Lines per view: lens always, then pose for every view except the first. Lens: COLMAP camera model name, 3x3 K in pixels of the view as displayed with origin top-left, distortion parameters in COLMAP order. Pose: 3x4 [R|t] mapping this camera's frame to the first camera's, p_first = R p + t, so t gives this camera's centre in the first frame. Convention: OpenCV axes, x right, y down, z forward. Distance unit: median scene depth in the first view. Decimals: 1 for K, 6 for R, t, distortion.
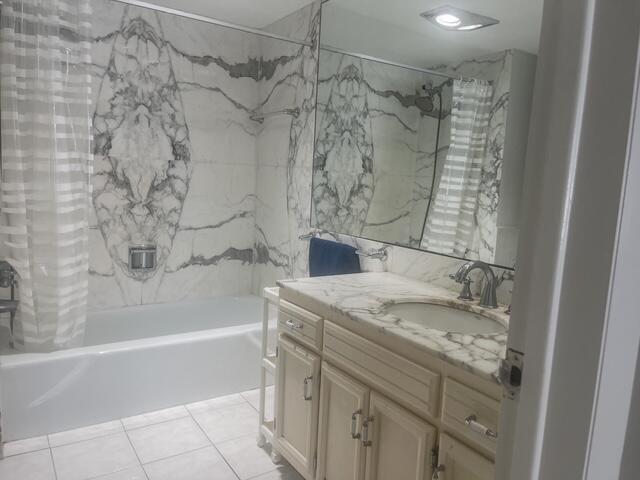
lens RADIAL K [[470.7, 0, 319.1], [0, 470.7, 241.3], [0, 0, 1]] dist [-0.002210, -0.015523]
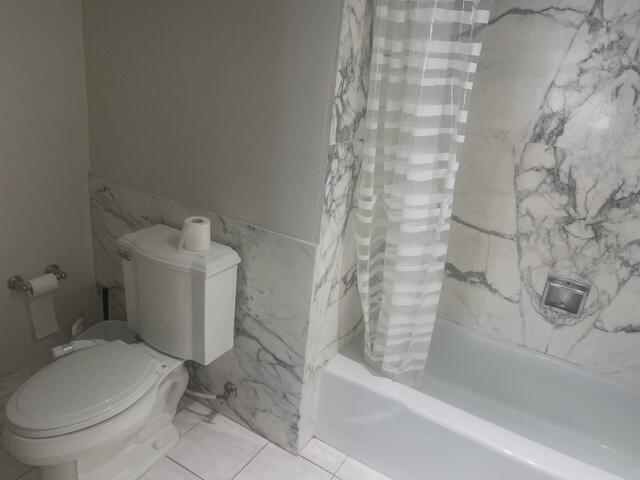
lens RADIAL K [[470.7, 0, 318.5], [0, 470.7, 237.9], [0, 0, 1]] dist [-0.002210, -0.015523]
pose [[0.422856, 0.303271, -0.853944, 0.038531], [-0.190344, 0.951040, 0.243499, -0.152205], [0.885981, 0.059578, 0.459879, 0.373458]]
